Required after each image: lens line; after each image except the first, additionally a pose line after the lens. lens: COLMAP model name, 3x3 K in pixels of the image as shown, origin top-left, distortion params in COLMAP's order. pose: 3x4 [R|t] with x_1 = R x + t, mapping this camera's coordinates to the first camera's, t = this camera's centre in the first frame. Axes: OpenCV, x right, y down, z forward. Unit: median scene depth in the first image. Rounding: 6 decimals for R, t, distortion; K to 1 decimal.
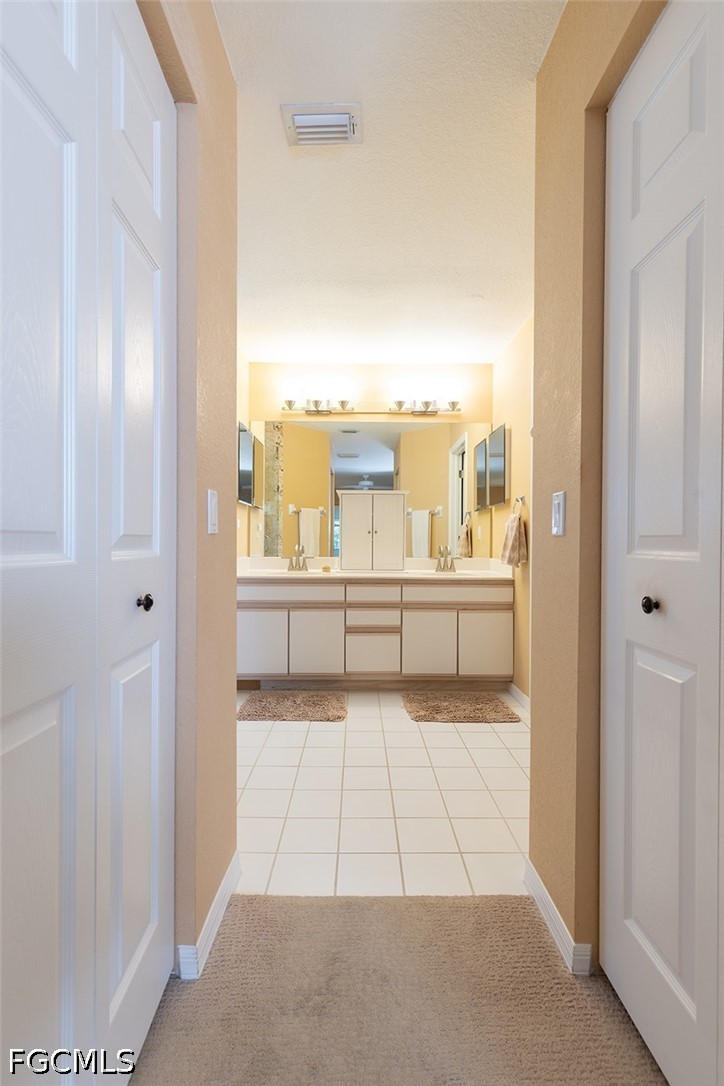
lens RADIAL K [[485.9, 0, 362.0], [0, 485.9, 543.0], [0, 0, 1]] dist [0.004455, -0.000846]
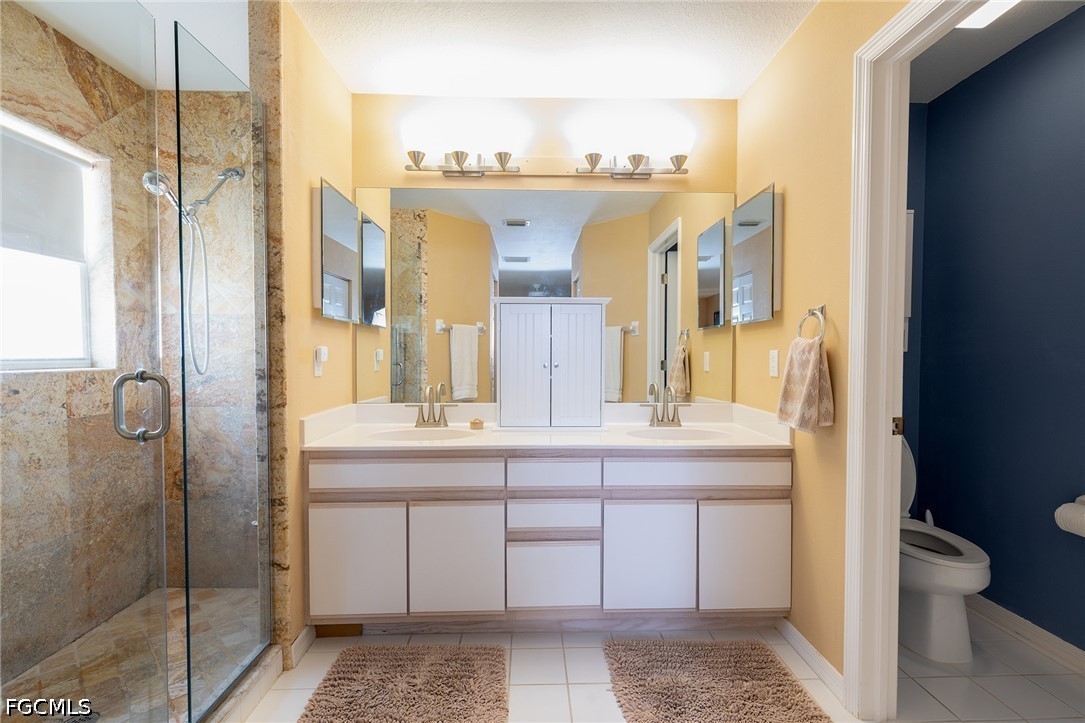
lens RADIAL K [[485.4, 0, 543.1], [0, 485.4, 365.1], [0, 0, 1]] dist [0.004455, -0.000846]
pose [[0.999714, -0.003830, 0.023619, -0.002707], [0.003425, 0.999847, 0.017172, -0.032022], [-0.023681, -0.017087, 0.999574, 0.369613]]
